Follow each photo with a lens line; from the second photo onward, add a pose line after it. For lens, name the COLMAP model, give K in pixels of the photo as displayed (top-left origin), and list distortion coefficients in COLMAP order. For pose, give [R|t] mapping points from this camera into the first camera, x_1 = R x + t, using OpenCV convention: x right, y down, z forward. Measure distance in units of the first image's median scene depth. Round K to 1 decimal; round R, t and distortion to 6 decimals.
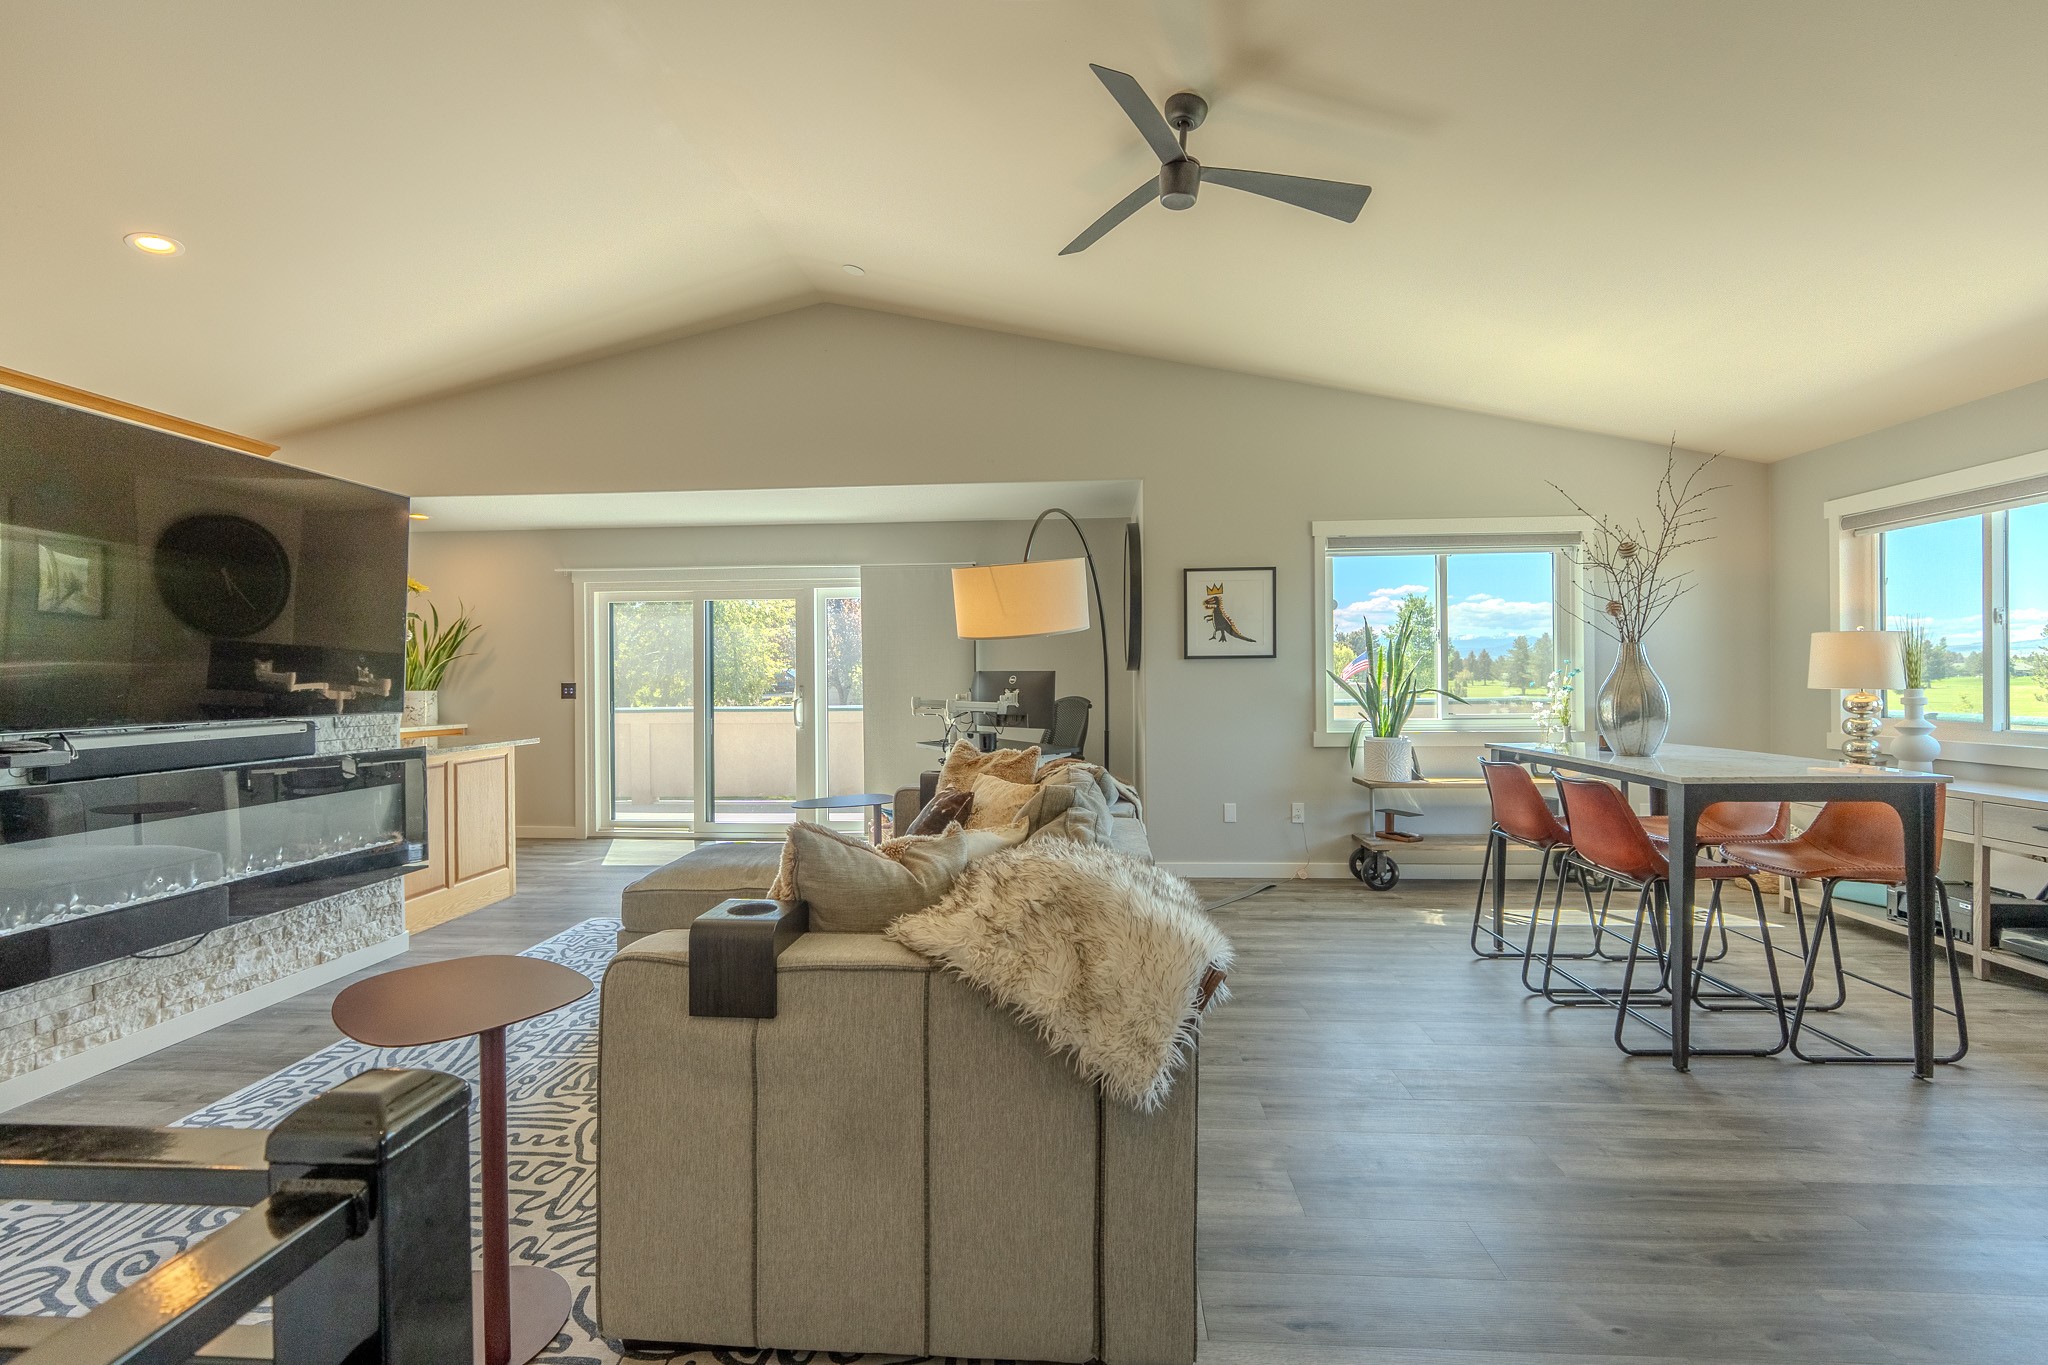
lens RADIAL K [[858.5, 0, 1026.8], [0, 858.5, 680.5], [0, 0, 1]] dist [-0.007821, 0.000910]
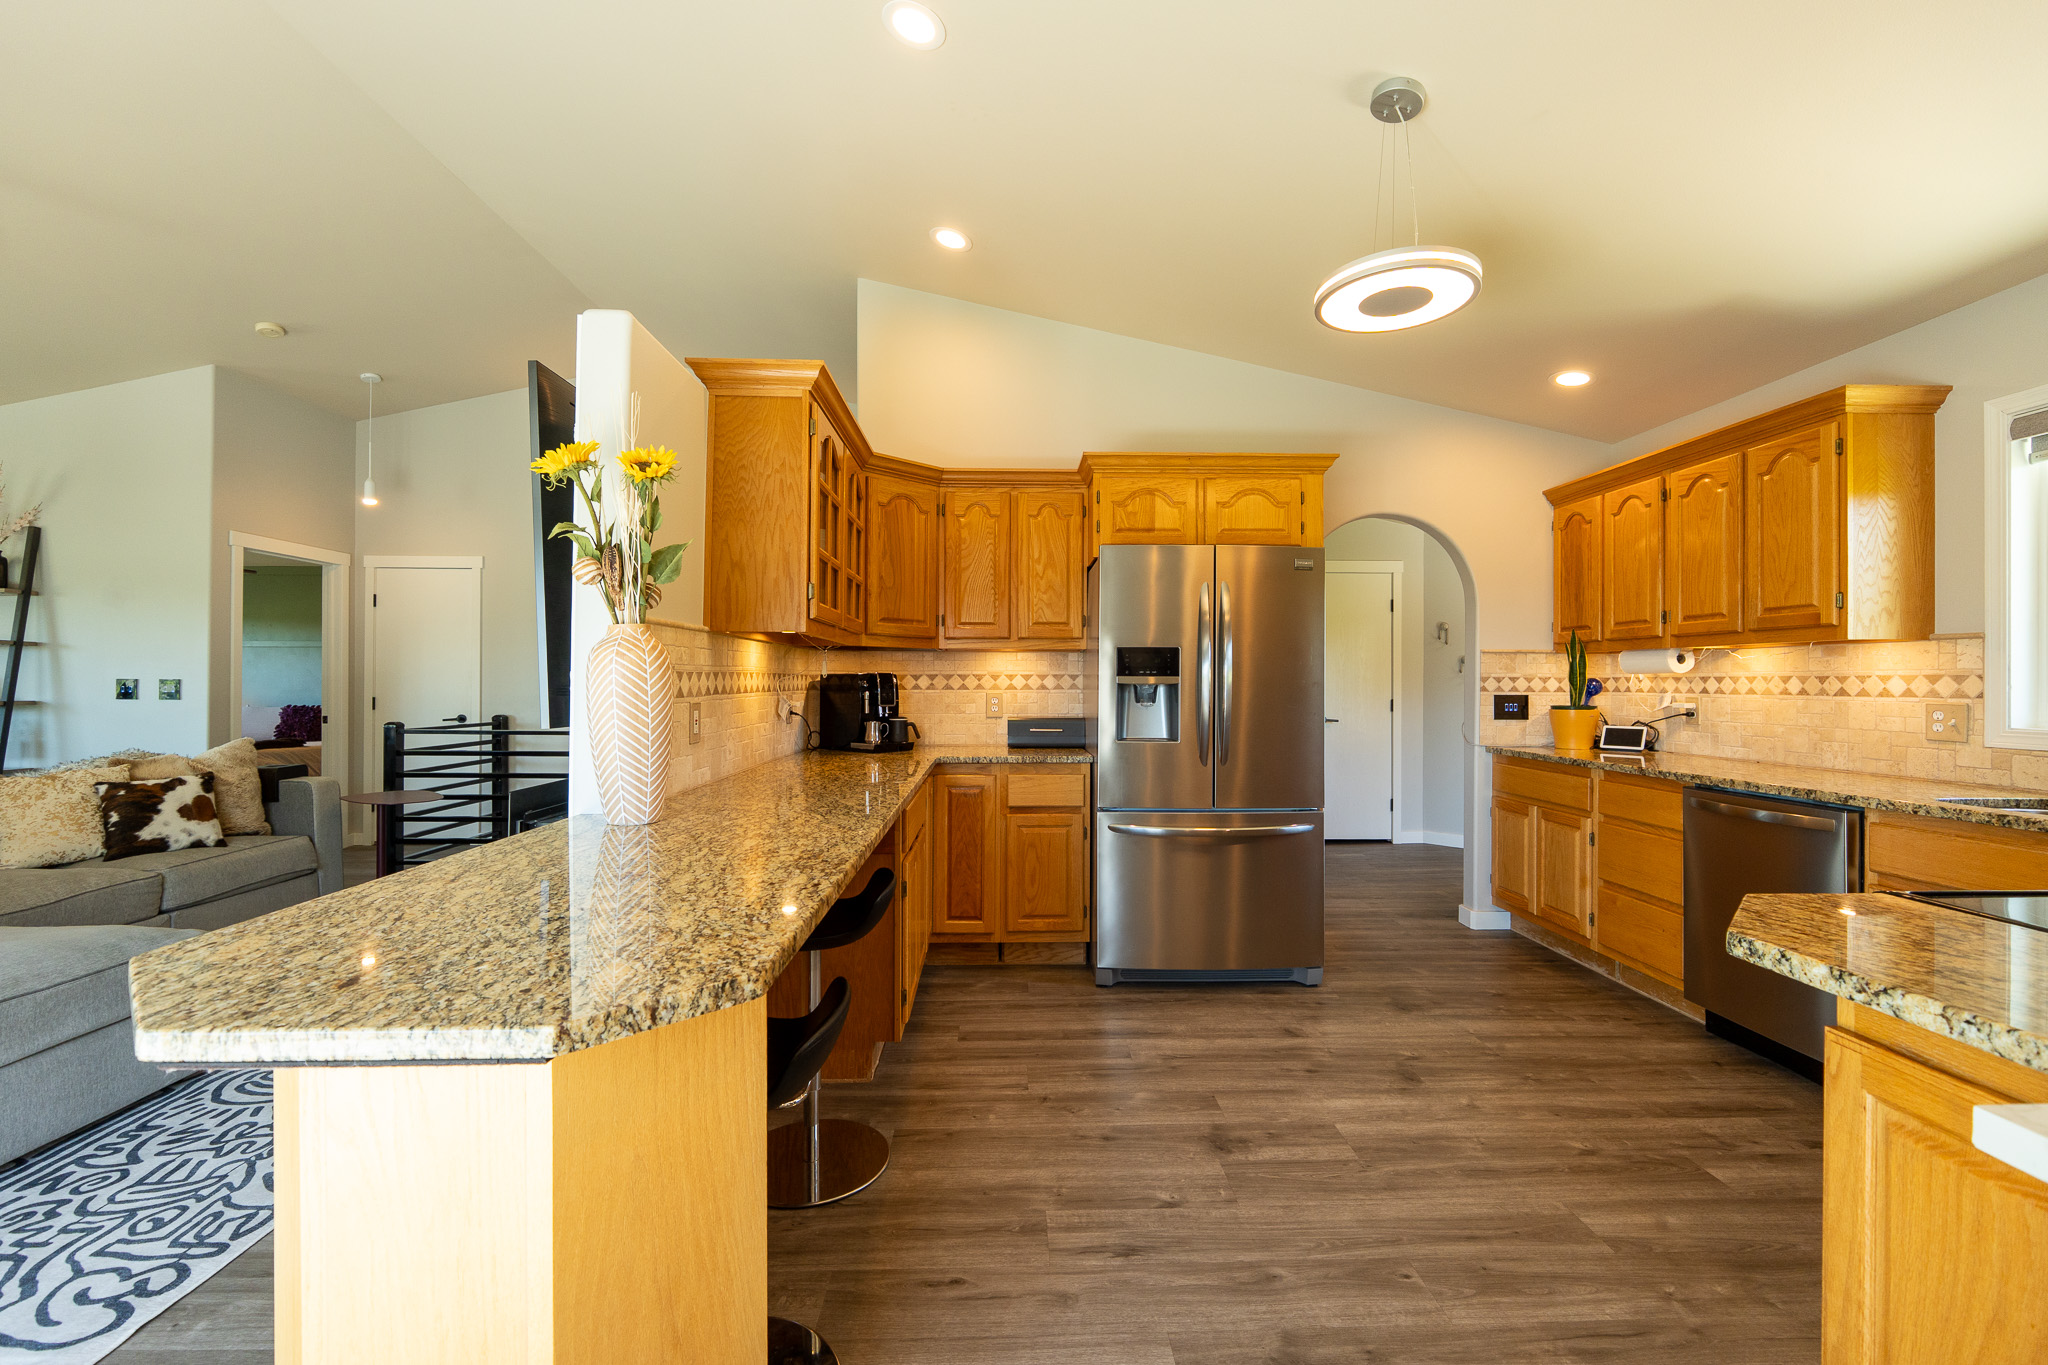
lens RADIAL K [[858.5, 0, 1020.0], [0, 858.5, 680.5], [0, 0, 1]] dist [-0.007821, 0.000910]
pose [[-0.996478, 0.006214, -0.083630, -1.212388], [0.006124, 0.999980, 0.001339, 0.007655], [0.083637, 0.000822, -0.996496, 1.940946]]
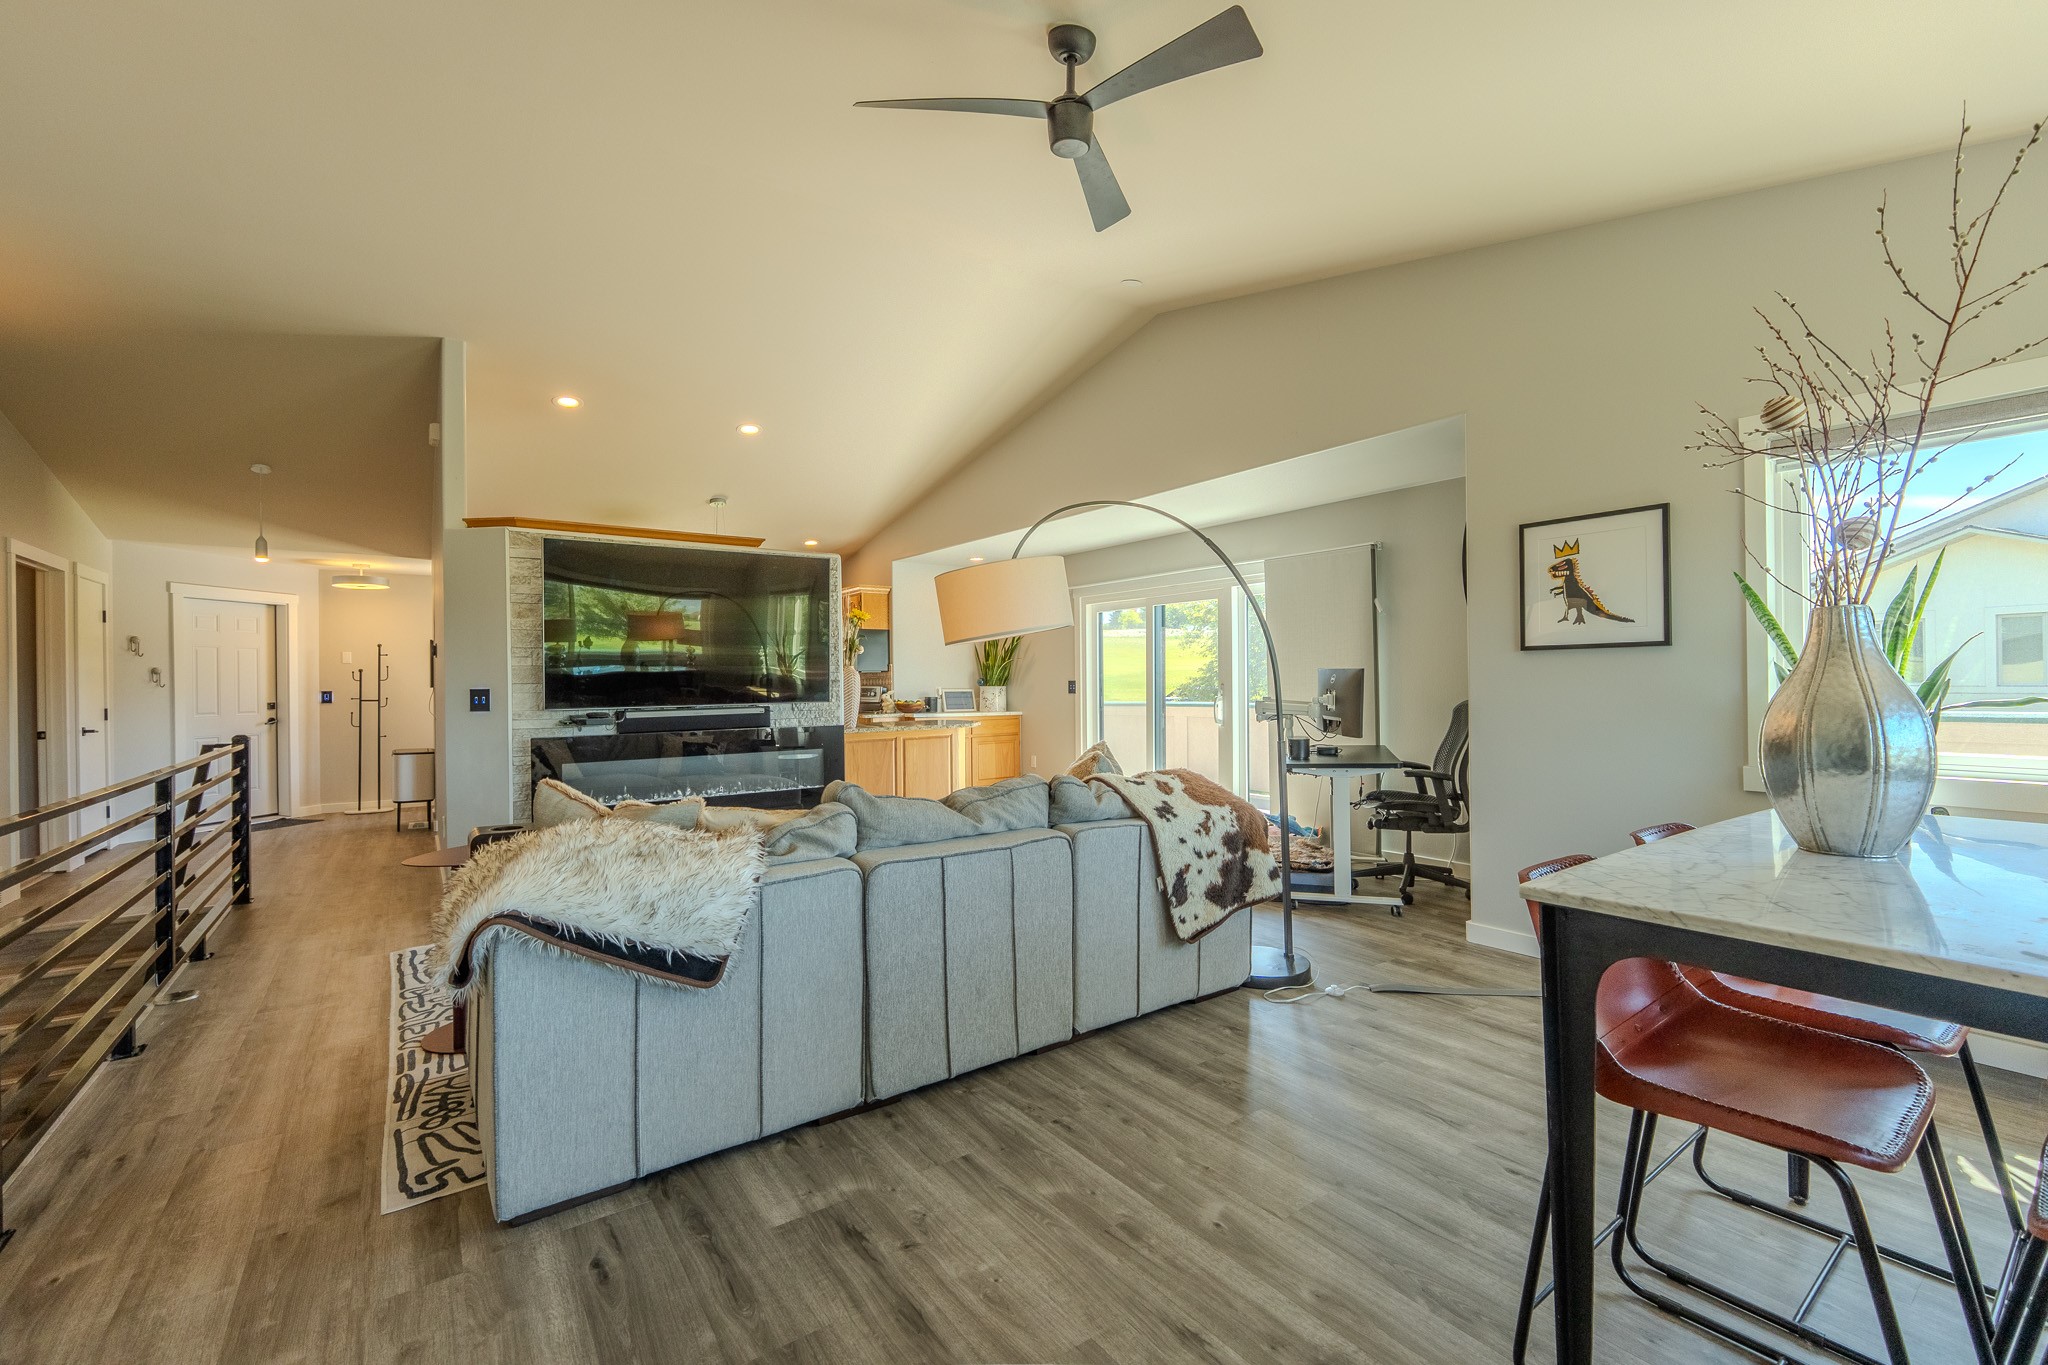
lens RADIAL K [[858.5, 0, 1026.6], [0, 858.5, 679.0], [0, 0, 1]] dist [-0.007821, 0.000910]
pose [[0.634783, 0.000822, -0.772690, 0.793809], [0.003556, 0.999986, 0.003985, -0.009105], [0.772683, -0.005278, 0.634771, 0.373451]]
